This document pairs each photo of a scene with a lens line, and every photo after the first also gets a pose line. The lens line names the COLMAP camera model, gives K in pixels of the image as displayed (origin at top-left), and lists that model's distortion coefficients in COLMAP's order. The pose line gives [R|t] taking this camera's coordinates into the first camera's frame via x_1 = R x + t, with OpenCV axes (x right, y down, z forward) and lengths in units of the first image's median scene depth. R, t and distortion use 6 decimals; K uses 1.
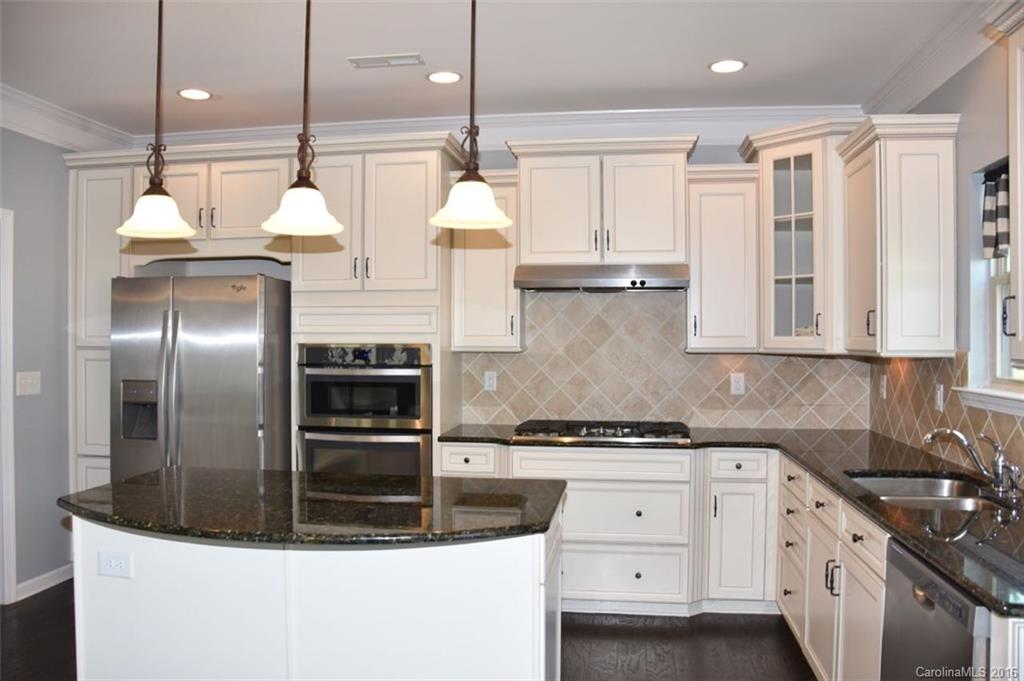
lens RADIAL K [[782.9, 0, 512.0], [0, 782.9, 340.5], [0, 0, 1]] dist [-0.115367, 0.011508]
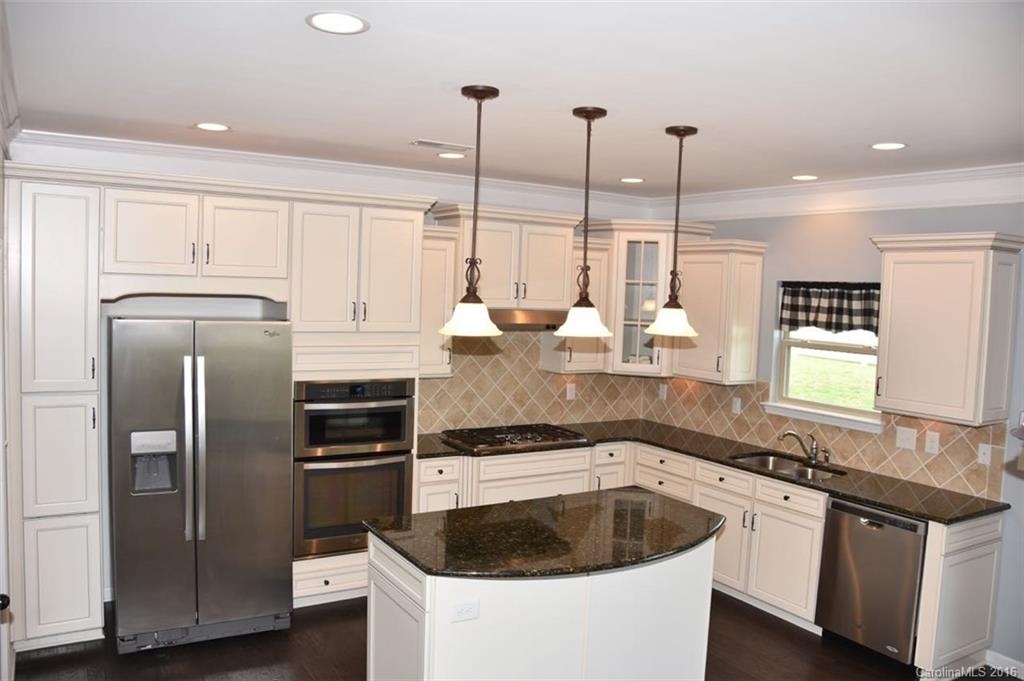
lens RADIAL K [[782.9, 0, 512.0], [0, 782.9, 340.5], [0, 0, 1]] dist [-0.115367, 0.011508]
pose [[0.762604, -0.015163, 0.646688, -0.742974], [-0.033211, 0.997489, 0.062553, -0.128481], [-0.646013, -0.069180, 0.760185, 0.015947]]
